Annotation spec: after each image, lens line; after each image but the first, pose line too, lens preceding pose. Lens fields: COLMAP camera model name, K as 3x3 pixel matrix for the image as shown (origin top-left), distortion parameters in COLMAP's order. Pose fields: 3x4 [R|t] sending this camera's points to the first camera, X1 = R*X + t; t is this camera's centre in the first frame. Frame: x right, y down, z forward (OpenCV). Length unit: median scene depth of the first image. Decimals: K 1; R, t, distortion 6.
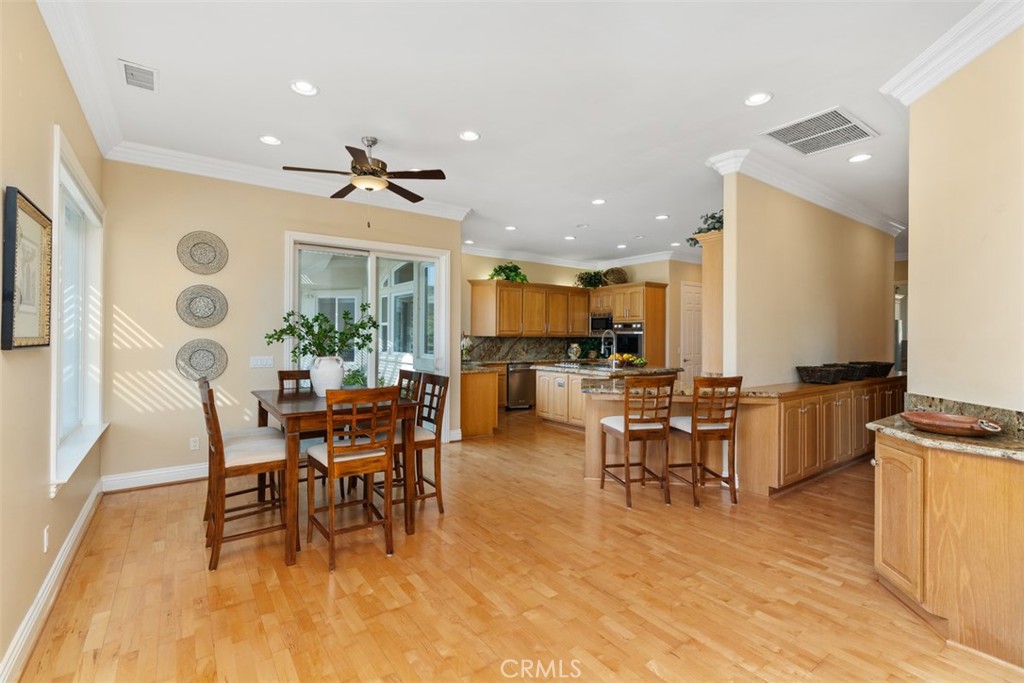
lens RADIAL K [[464.8, 0, 511.2], [0, 464.8, 337.6], [0, 0, 1]] dist [-0.001476, -0.000320]
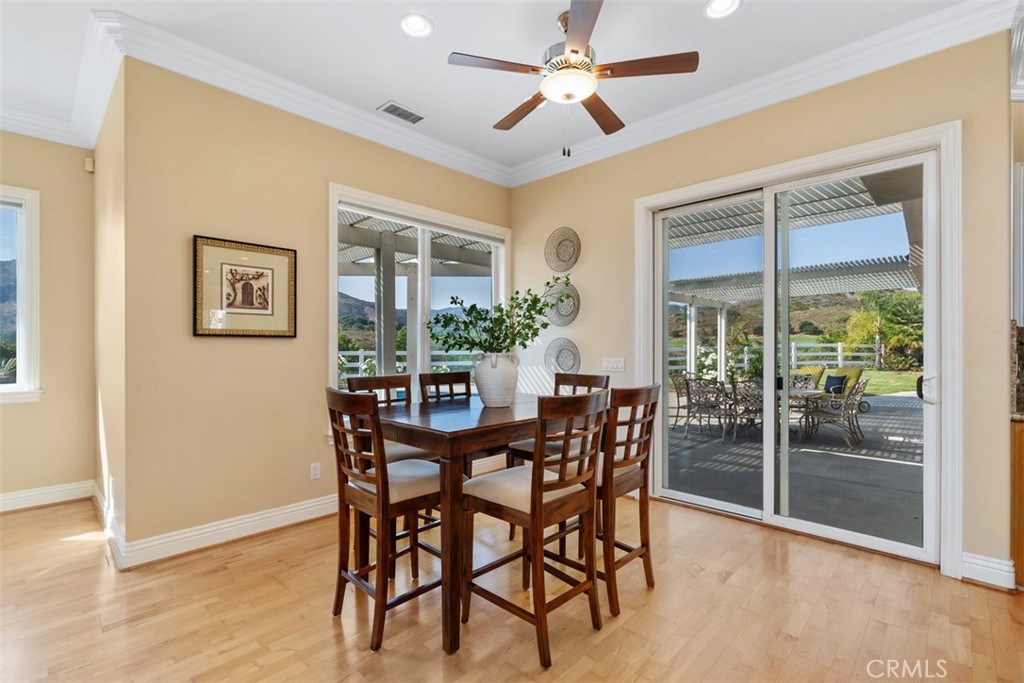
lens RADIAL K [[464.8, 0, 510.7], [0, 464.8, 347.2], [0, 0, 1]] dist [-0.001476, -0.000320]
pose [[0.173358, -0.003223, -0.984854, 0.291132], [-0.001500, 0.999993, -0.003536, 0.026640], [0.984858, 0.002090, 0.173352, 0.738984]]
